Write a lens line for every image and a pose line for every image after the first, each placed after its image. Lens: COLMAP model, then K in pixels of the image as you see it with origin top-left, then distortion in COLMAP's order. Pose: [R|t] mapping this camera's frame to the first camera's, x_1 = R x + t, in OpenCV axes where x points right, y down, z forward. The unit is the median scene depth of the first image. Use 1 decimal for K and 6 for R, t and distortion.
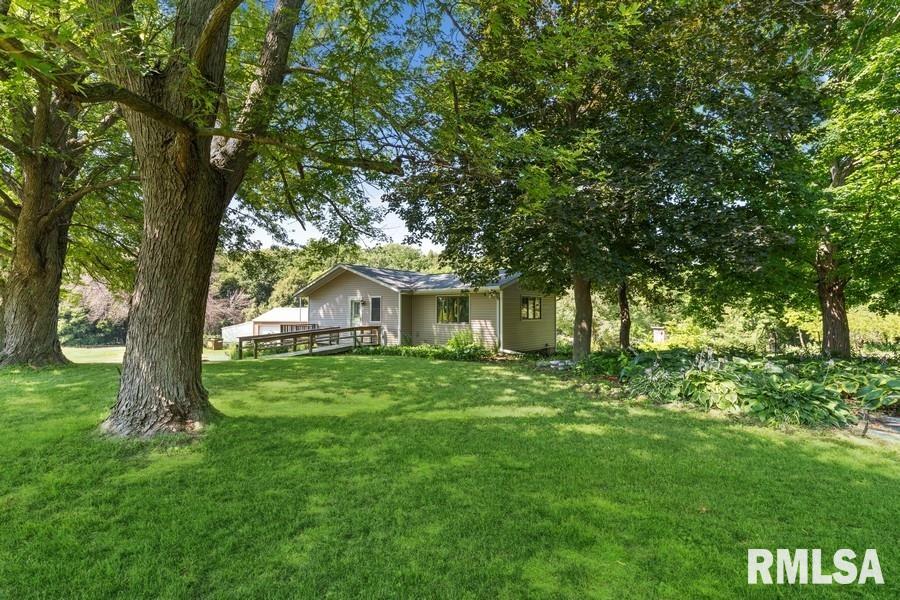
lens RADIAL K [[415.3, 0, 445.8], [0, 415.3, 296.3], [0, 0, 1]] dist [0.000773, -0.000094]
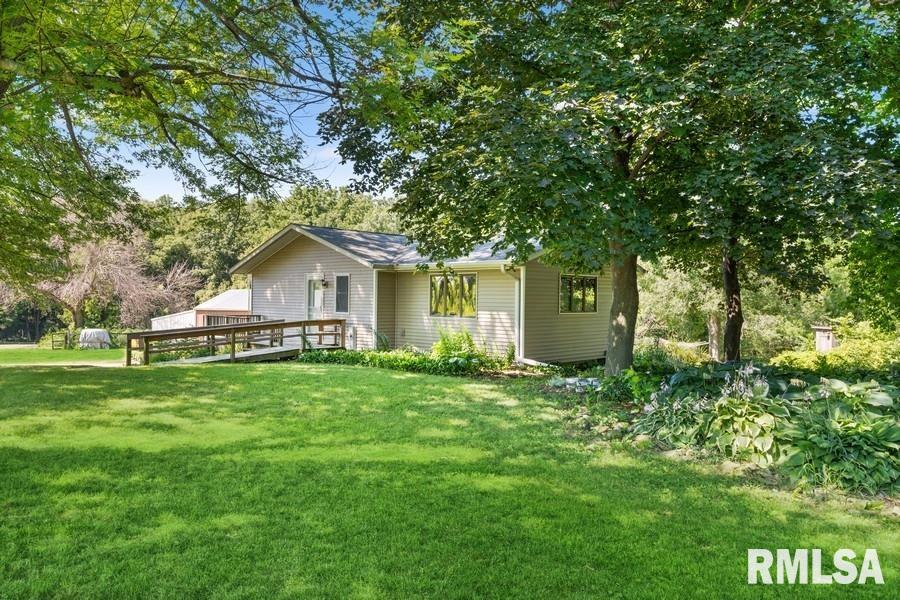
lens RADIAL K [[653.3, 0, 452.8], [0, 653.3, 302.7], [0, 0, 1]] dist [0.001970, 0.001391]
pose [[0.994661, 0.010193, -0.102687, 0.122859], [-0.005589, 0.998970, 0.045023, -0.001628], [0.103040, -0.044208, 0.993694, -0.000415]]
